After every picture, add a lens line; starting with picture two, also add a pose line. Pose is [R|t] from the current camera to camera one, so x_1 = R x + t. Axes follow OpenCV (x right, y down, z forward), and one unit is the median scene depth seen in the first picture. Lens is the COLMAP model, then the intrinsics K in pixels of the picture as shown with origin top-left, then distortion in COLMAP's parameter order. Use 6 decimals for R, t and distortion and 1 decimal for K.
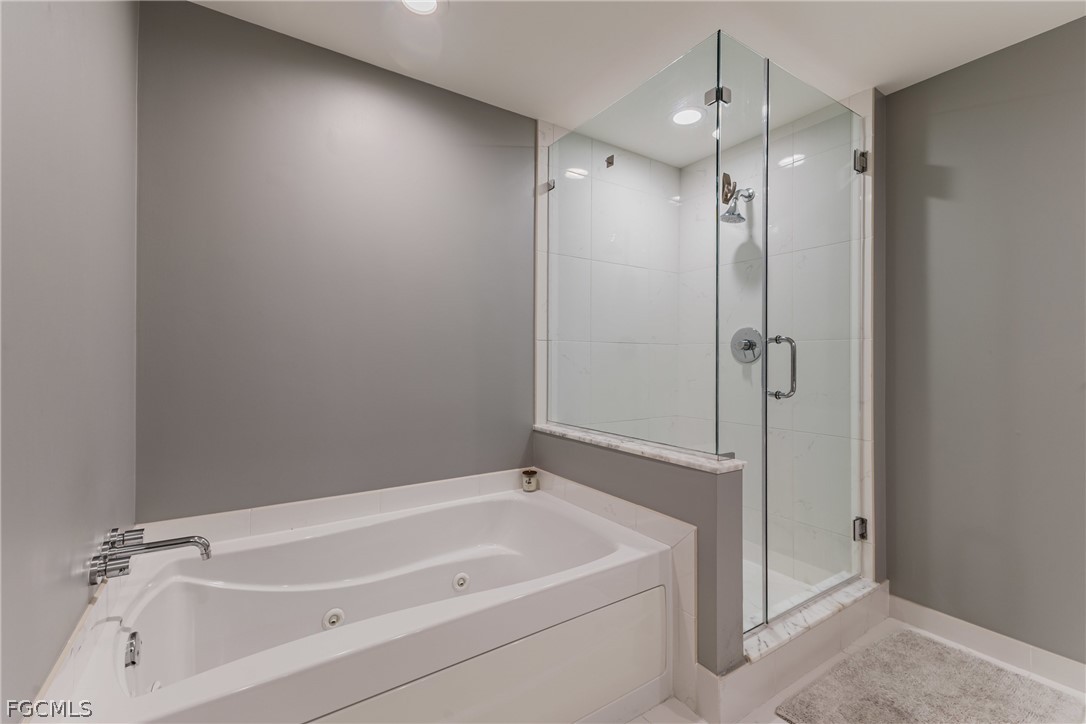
lens RADIAL K [[459.6, 0, 542.0], [0, 459.6, 353.1], [0, 0, 1]] dist [0.022178, -0.009561]
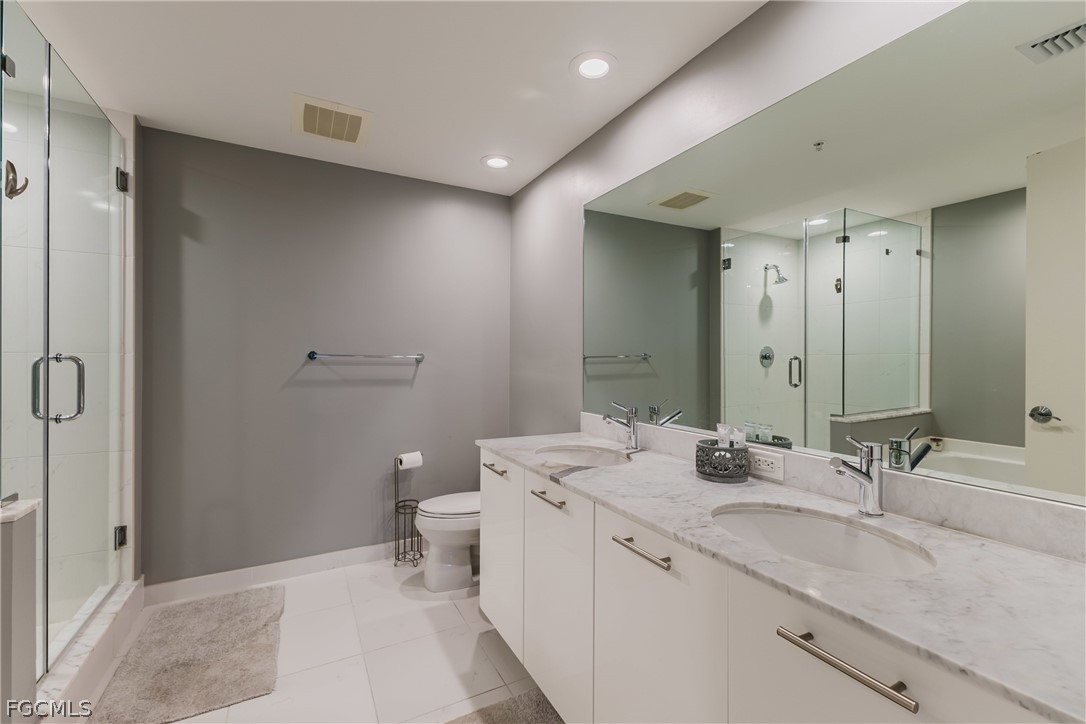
lens RADIAL K [[466.8, 0, 547.8], [0, 466.8, 360.6], [0, 0, 1]] dist [-0.000652, -0.000187]
pose [[0.085176, -0.008905, 0.996326, -0.281443], [-0.014956, 0.999836, 0.010215, -0.041640], [-0.996254, -0.015772, 0.085029, -0.032976]]
